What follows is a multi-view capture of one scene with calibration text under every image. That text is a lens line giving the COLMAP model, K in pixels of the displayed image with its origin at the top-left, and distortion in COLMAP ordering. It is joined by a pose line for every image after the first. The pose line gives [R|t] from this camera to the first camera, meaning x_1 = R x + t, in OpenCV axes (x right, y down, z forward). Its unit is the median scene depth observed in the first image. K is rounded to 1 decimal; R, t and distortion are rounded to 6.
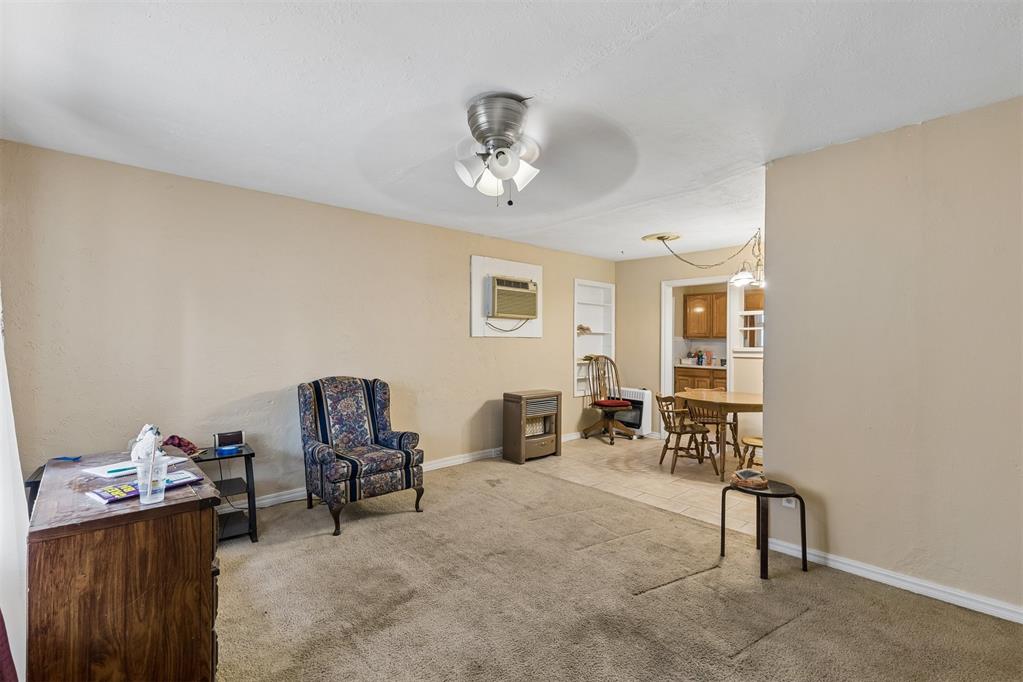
lens RADIAL K [[463.2, 0, 507.5], [0, 463.2, 341.9], [0, 0, 1]] dist [0.006875, -0.002796]
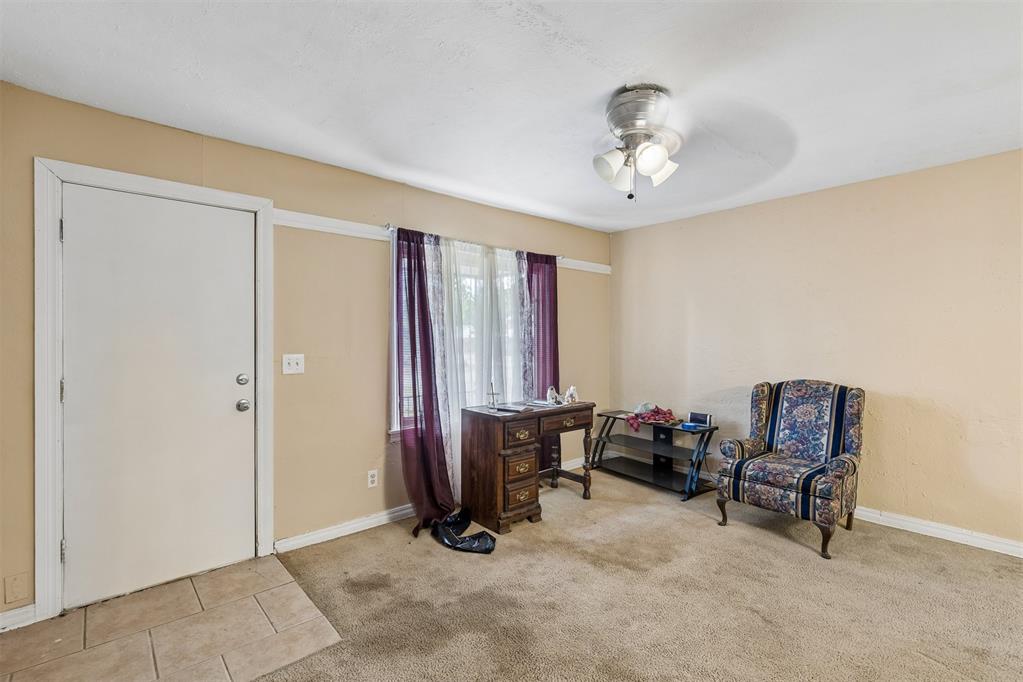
lens RADIAL K [[463.2, 0, 515.5], [0, 463.2, 341.8], [0, 0, 1]] dist [0.006875, -0.002796]
pose [[-0.011129, 0.006408, -0.999918, 0.423023], [-0.007337, 0.999952, 0.006490, -0.001267], [0.999911, 0.007408, -0.011081, 0.334872]]
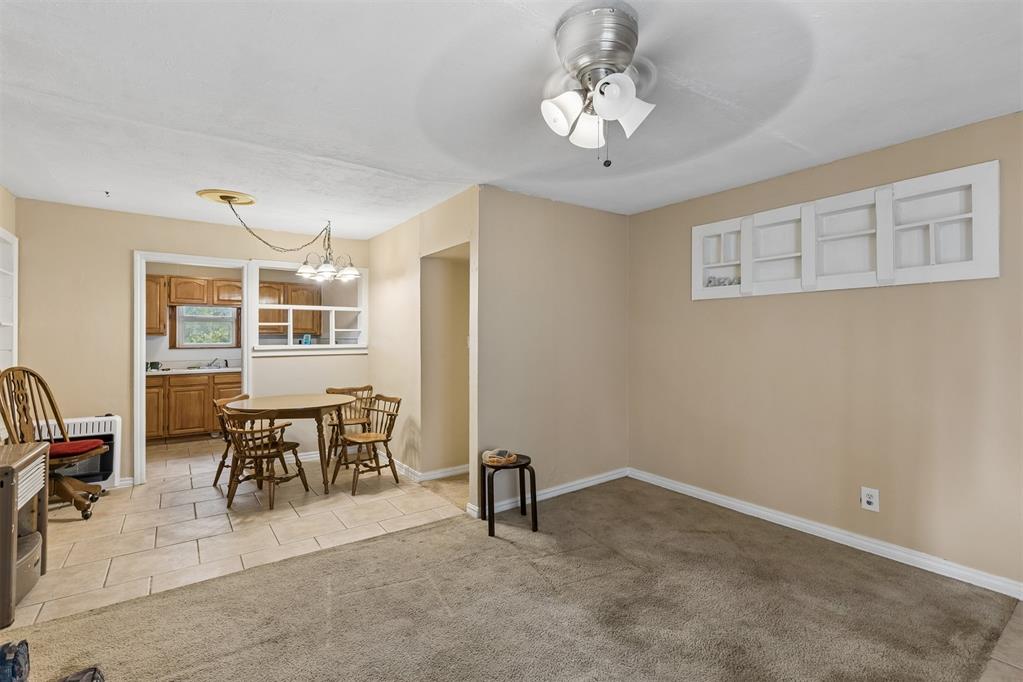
lens RADIAL K [[463.2, 0, 512.7], [0, 463.2, 333.3], [0, 0, 1]] dist [0.006875, -0.002796]
pose [[0.114514, 0.002243, 0.993419, -0.341792], [0.007622, 0.999966, -0.003136, -0.004849], [-0.993392, 0.007931, 0.114493, 0.464139]]
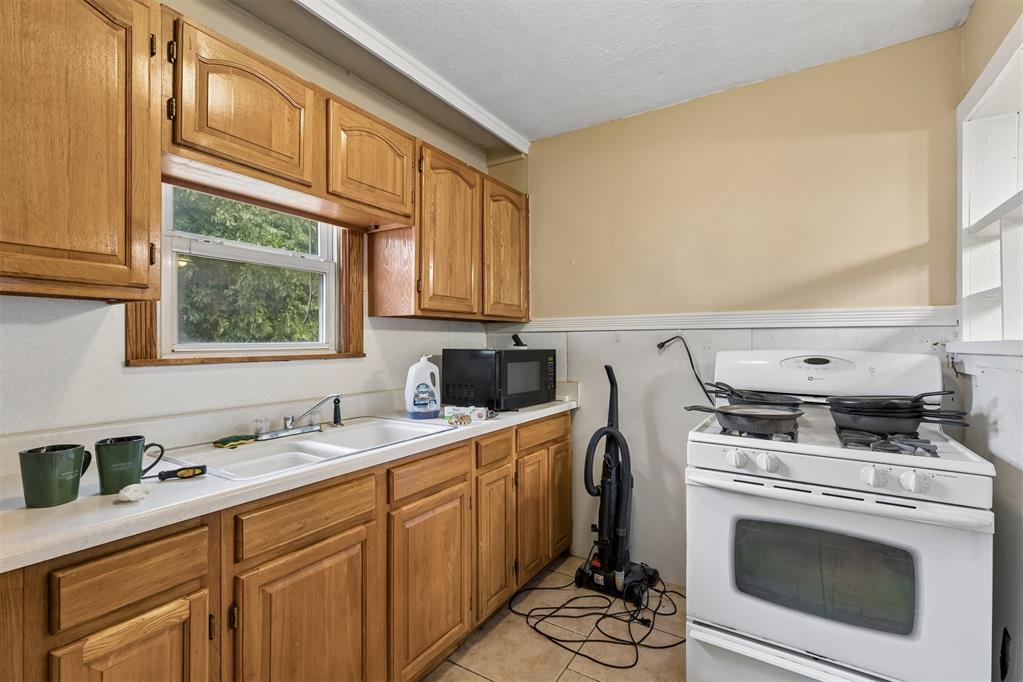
lens RADIAL K [[463.2, 0, 517.0], [0, 463.2, 342.6], [0, 0, 1]] dist [0.006875, -0.002796]
pose [[-0.267192, -0.006231, 0.963623, 0.460907], [0.006795, 0.999942, 0.008350, 0.011269], [-0.963619, 0.008779, -0.267134, 1.371837]]
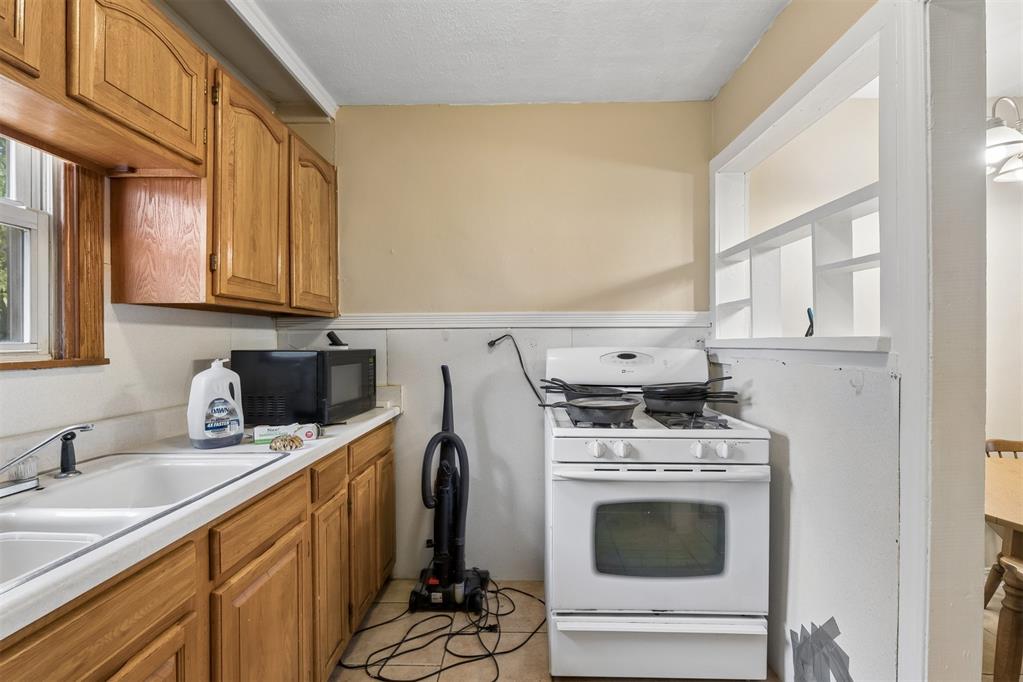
lens RADIAL K [[463.2, 0, 520.6], [0, 463.2, 342.2], [0, 0, 1]] dist [0.006875, -0.002796]
pose [[-0.725298, -0.003951, 0.688424, 0.533383], [0.006064, 0.999908, 0.012128, 0.011978], [-0.688409, 0.012971, -0.725207, 1.424493]]
